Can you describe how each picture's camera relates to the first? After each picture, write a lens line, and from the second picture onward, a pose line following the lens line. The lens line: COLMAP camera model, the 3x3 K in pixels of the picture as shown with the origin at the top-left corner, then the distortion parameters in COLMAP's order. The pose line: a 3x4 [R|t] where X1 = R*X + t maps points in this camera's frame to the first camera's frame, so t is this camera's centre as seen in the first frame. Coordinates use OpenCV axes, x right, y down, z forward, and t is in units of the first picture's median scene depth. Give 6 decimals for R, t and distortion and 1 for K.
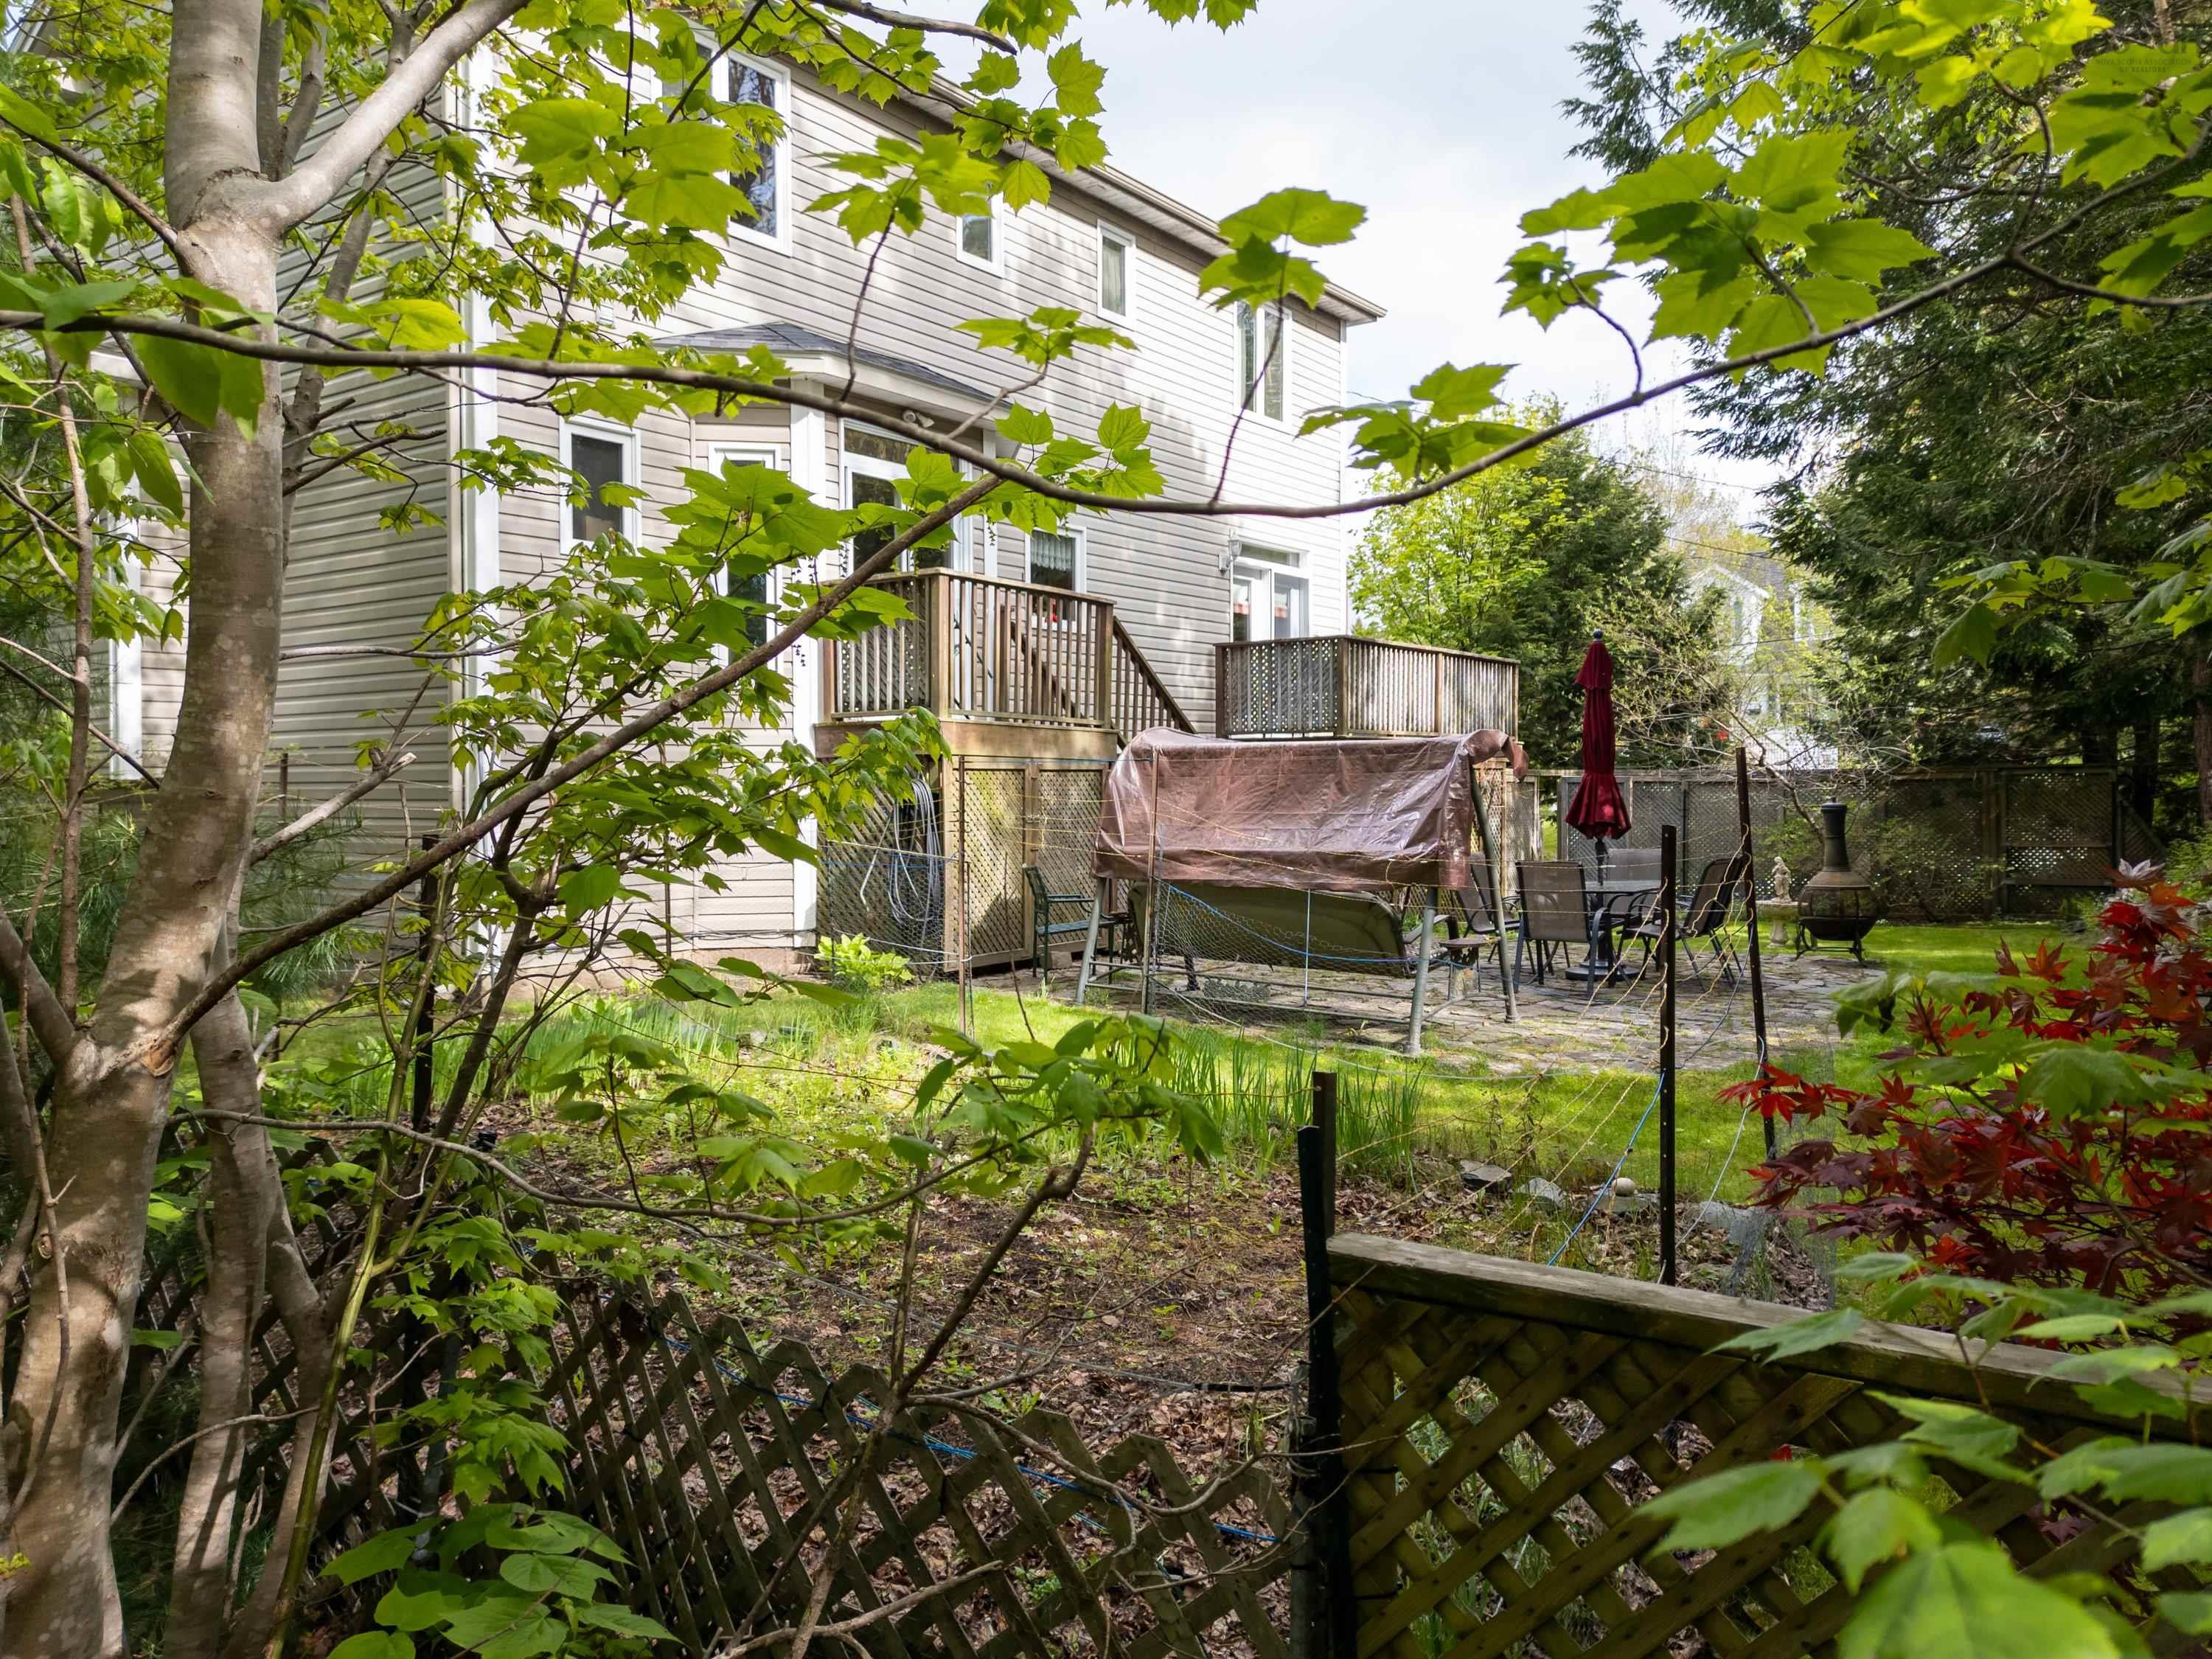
lens RADIAL K [[1539.8, 0, 1111.7], [0, 1539.8, 836.6], [0, 0, 1]] dist [0.144502, -0.214239]
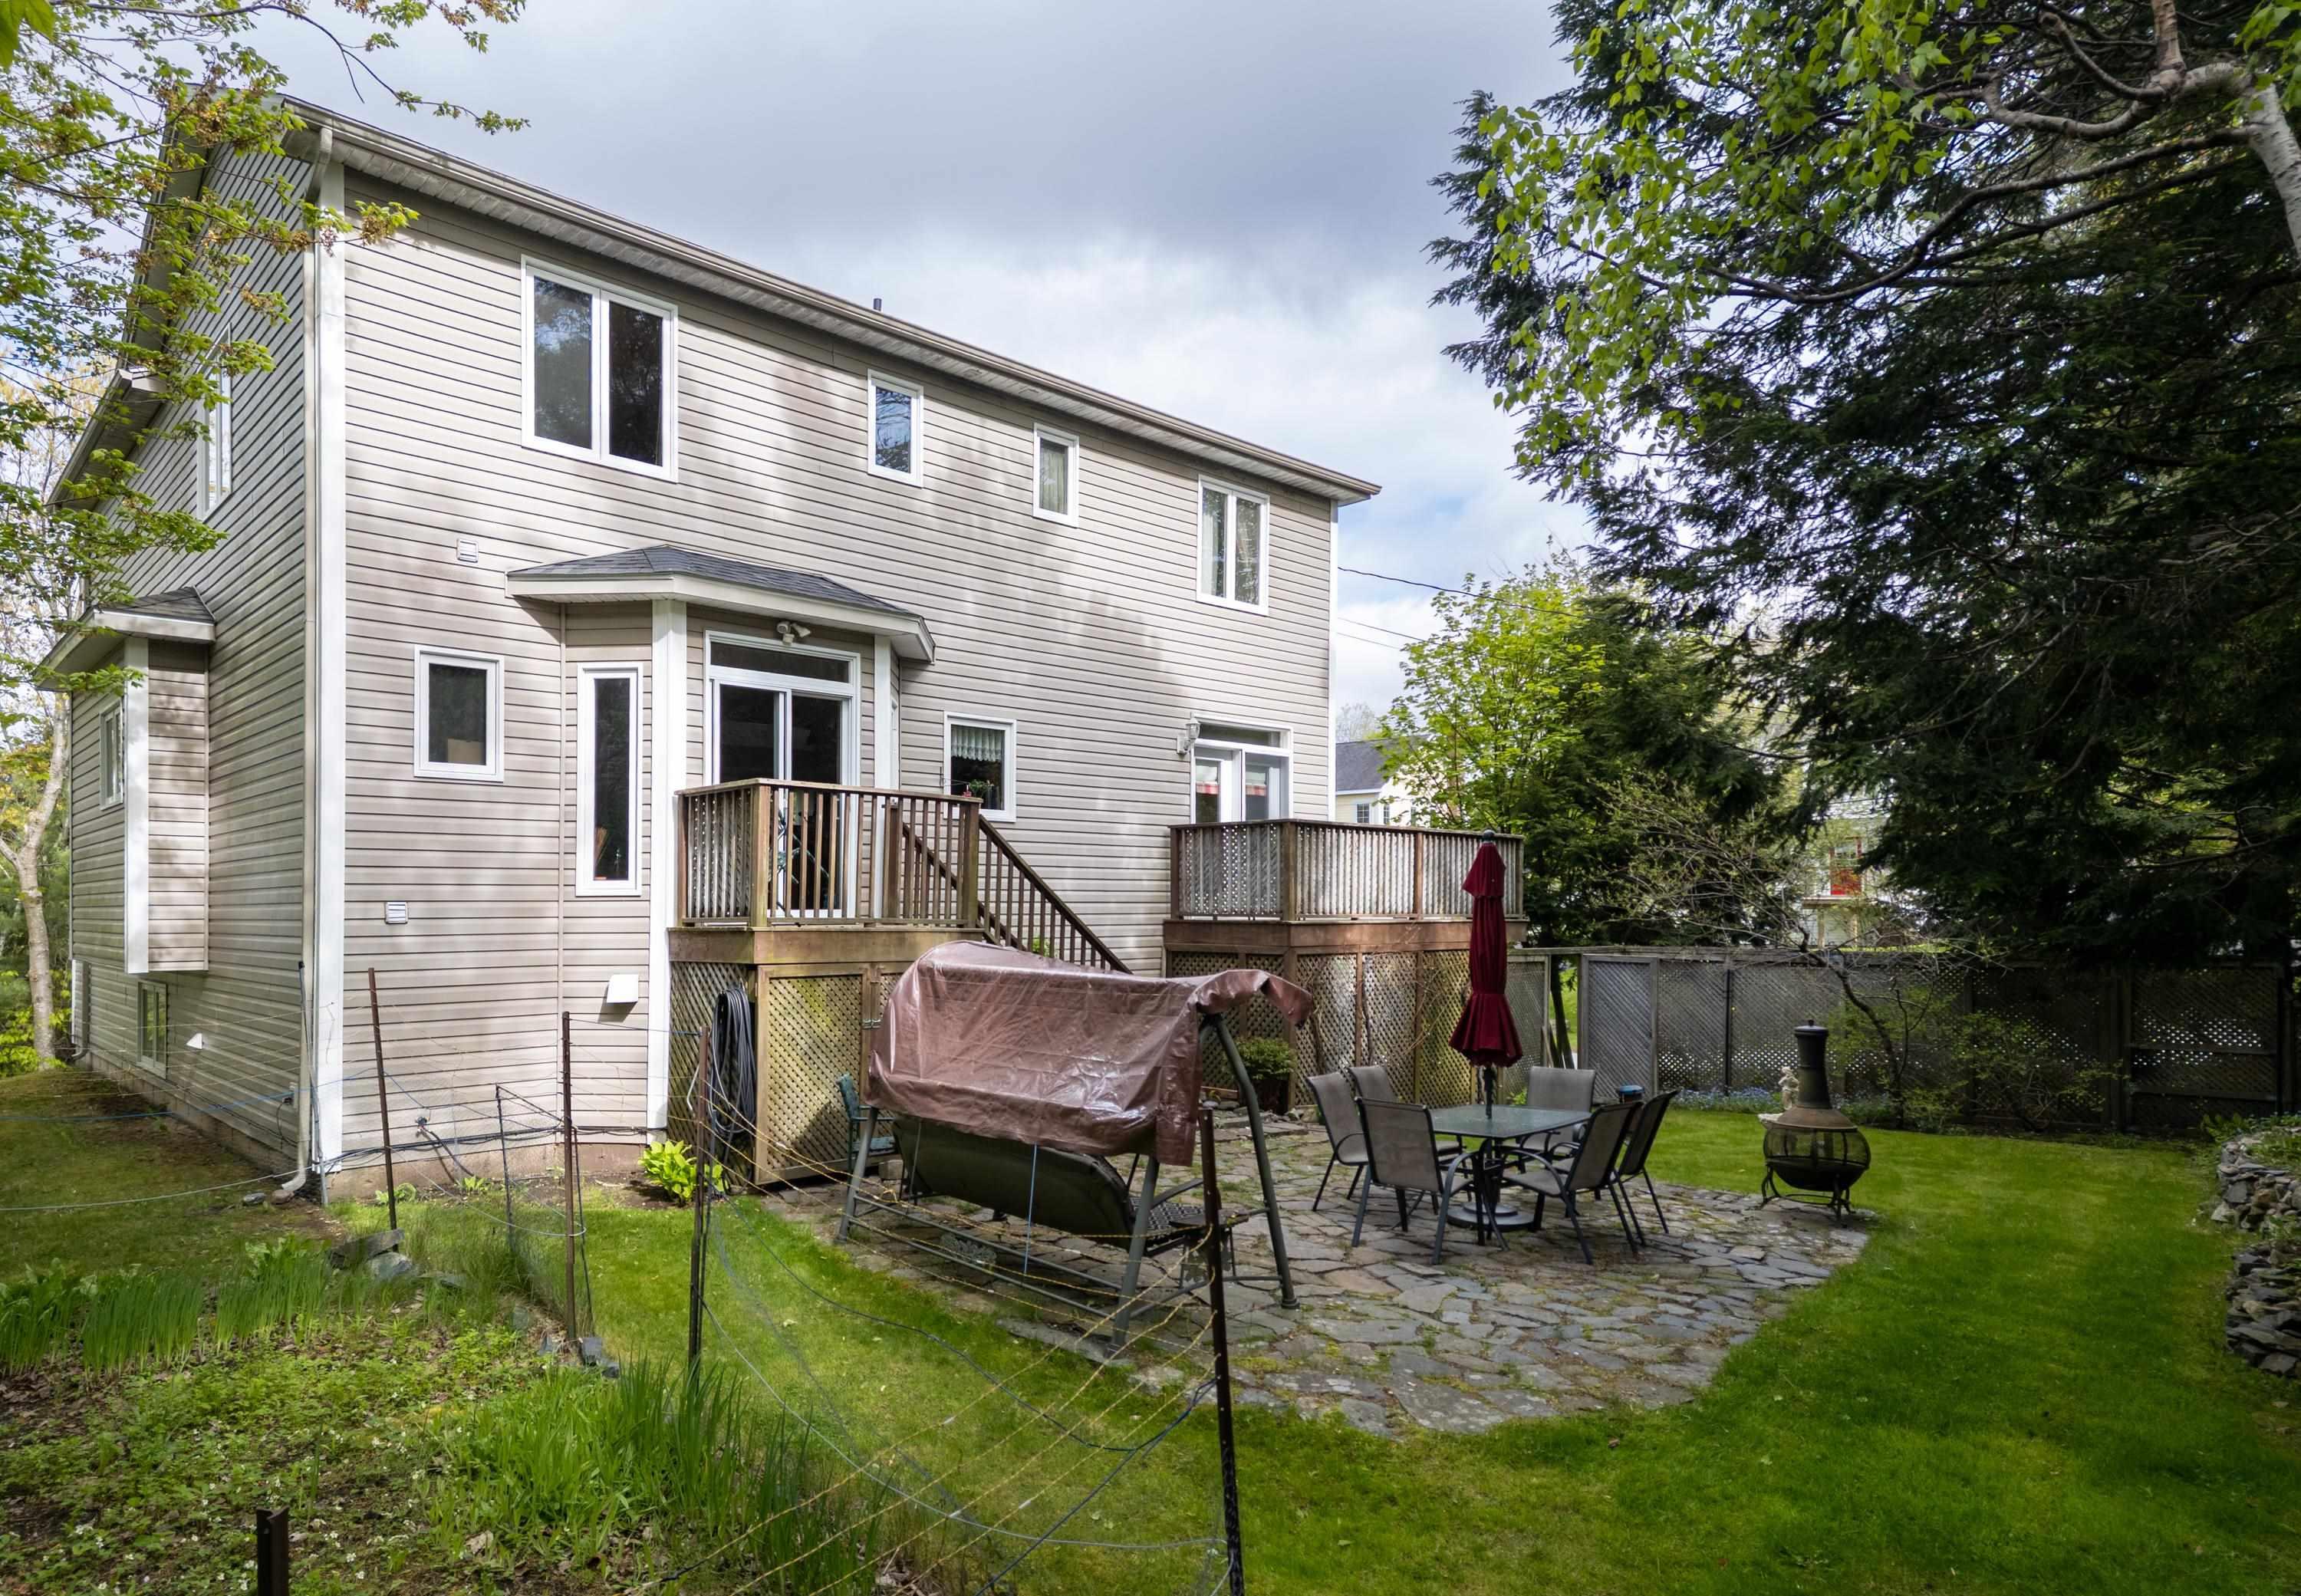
lens RADIAL K [[1184.1, 0, 1149.1], [0, 1184.1, 890.6], [0, 0, 1]] dist [0.015234, -0.000002]
pose [[0.963220, 0.008564, -0.268576, 0.311522], [-0.013631, 0.999762, -0.017006, -0.084214], [0.268366, 0.020042, 0.963108, 0.308643]]
